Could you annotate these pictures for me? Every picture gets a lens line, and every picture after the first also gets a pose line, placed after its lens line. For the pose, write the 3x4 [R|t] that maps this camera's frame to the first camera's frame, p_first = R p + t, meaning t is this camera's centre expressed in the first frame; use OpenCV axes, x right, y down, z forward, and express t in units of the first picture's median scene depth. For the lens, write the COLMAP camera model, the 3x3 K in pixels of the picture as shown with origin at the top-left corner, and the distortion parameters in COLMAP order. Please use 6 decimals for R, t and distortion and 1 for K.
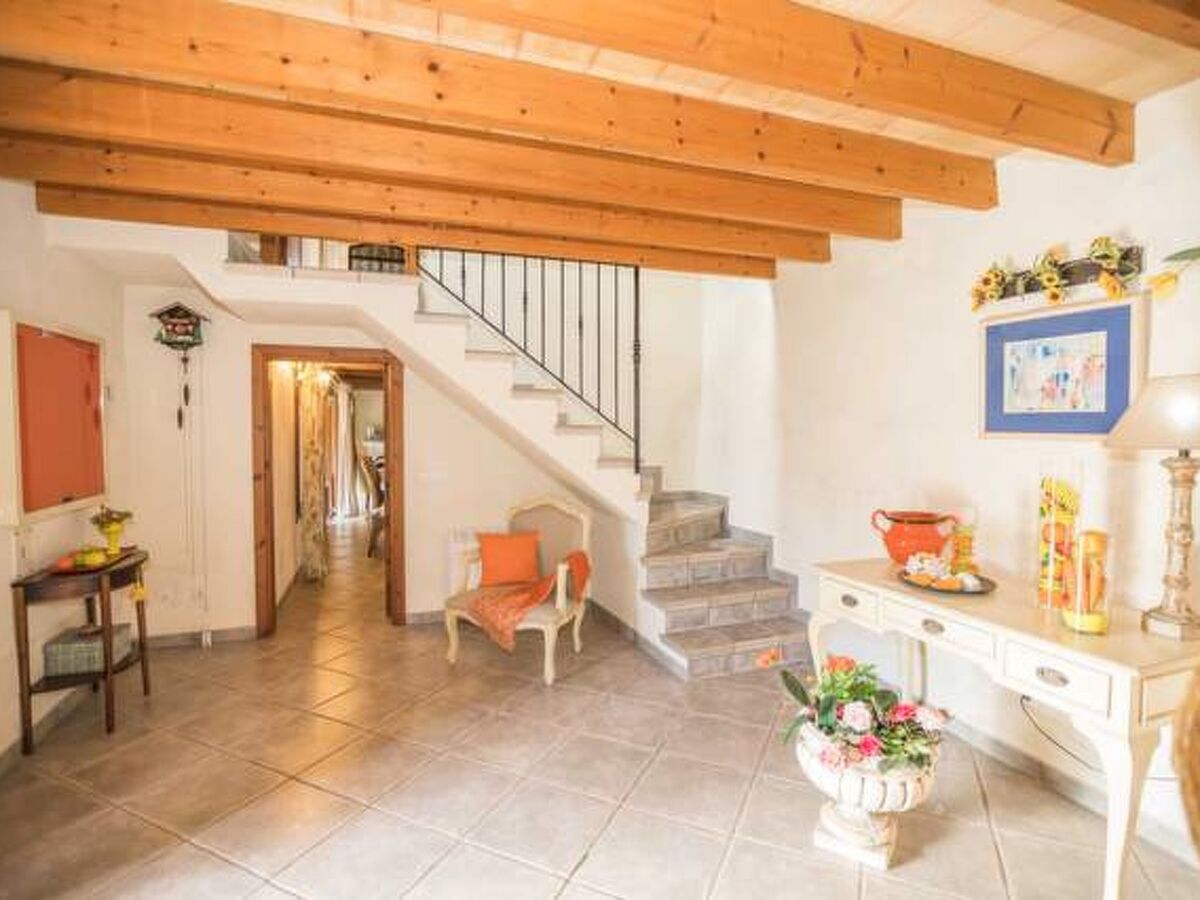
lens RADIAL K [[622.5, 0, 595.1], [0, 622.5, 443.8], [0, 0, 1]] dist [0.001009, -0.001980]
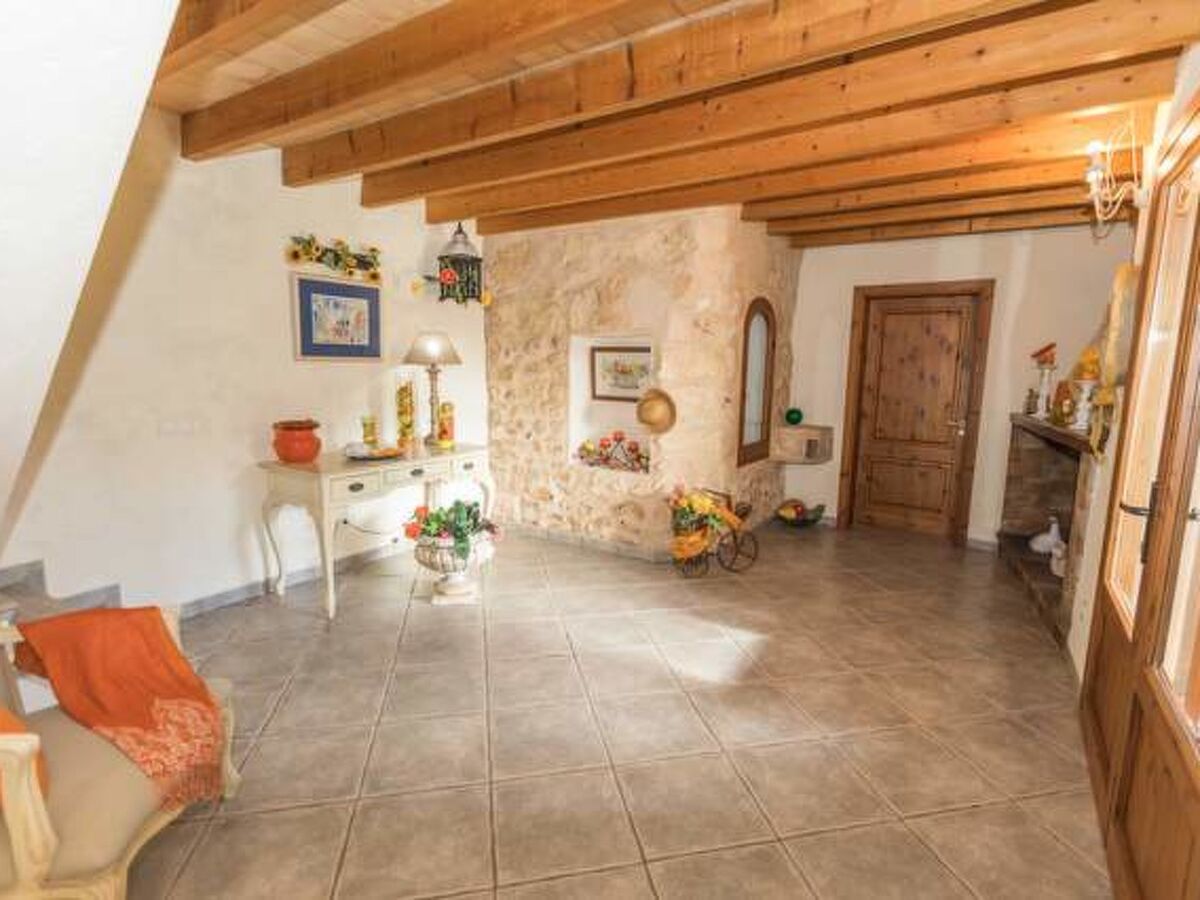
lens RADIAL K [[622.5, 0, 595.9], [0, 622.5, 453.0], [0, 0, 1]] dist [0.001009, -0.001980]
pose [[-0.596351, -0.135551, 0.791196, -0.959767], [0.003284, 0.985219, 0.171268, -0.045577], [-0.802717, 0.104734, -0.587091, 1.420578]]
